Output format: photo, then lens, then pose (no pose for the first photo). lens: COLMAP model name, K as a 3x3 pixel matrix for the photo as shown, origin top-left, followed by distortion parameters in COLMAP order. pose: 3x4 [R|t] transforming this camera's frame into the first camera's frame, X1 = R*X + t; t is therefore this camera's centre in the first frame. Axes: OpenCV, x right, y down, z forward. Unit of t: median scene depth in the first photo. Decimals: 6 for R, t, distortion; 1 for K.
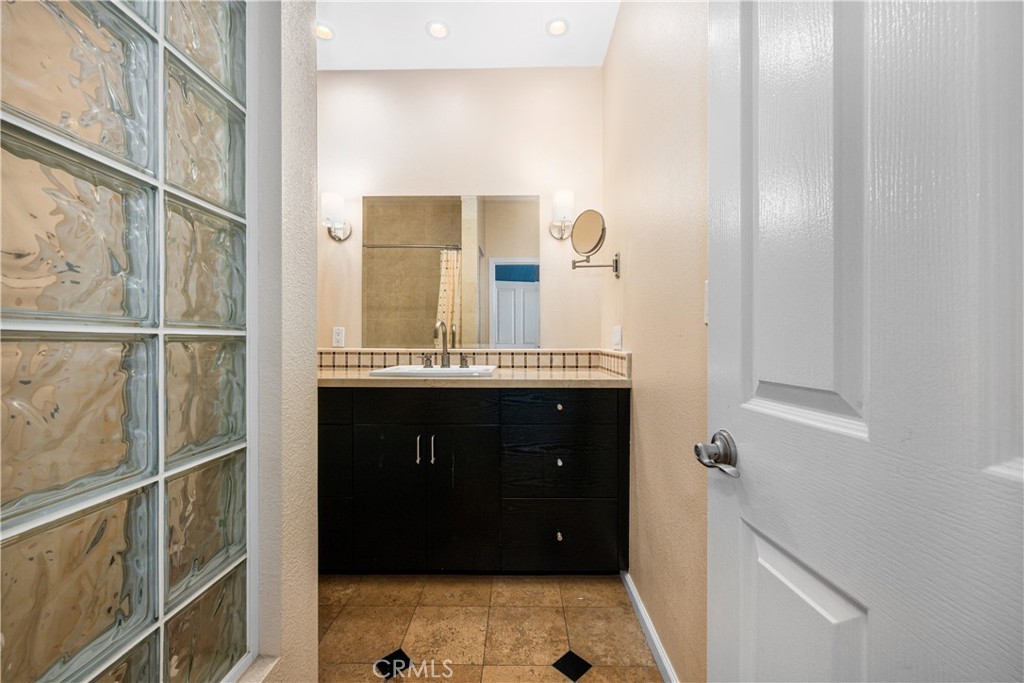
lens RADIAL K [[411.3, 0, 518.2], [0, 411.3, 348.0], [0, 0, 1]] dist [-0.000037, 0.000206]
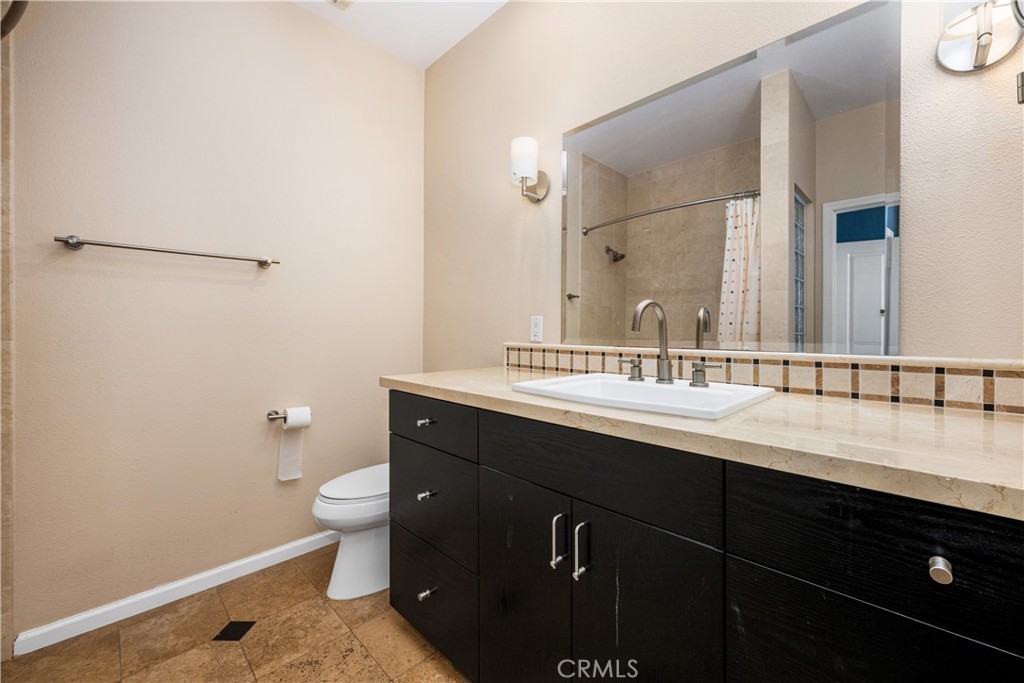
lens RADIAL K [[411.3, 0, 518.2], [0, 411.3, 348.0], [0, 0, 1]] dist [-0.000037, 0.000206]
pose [[0.727649, 0.029736, -0.685305, 0.054611], [-0.017748, 0.999542, 0.024527, -0.009020], [0.685720, -0.005684, 0.727843, 0.431898]]
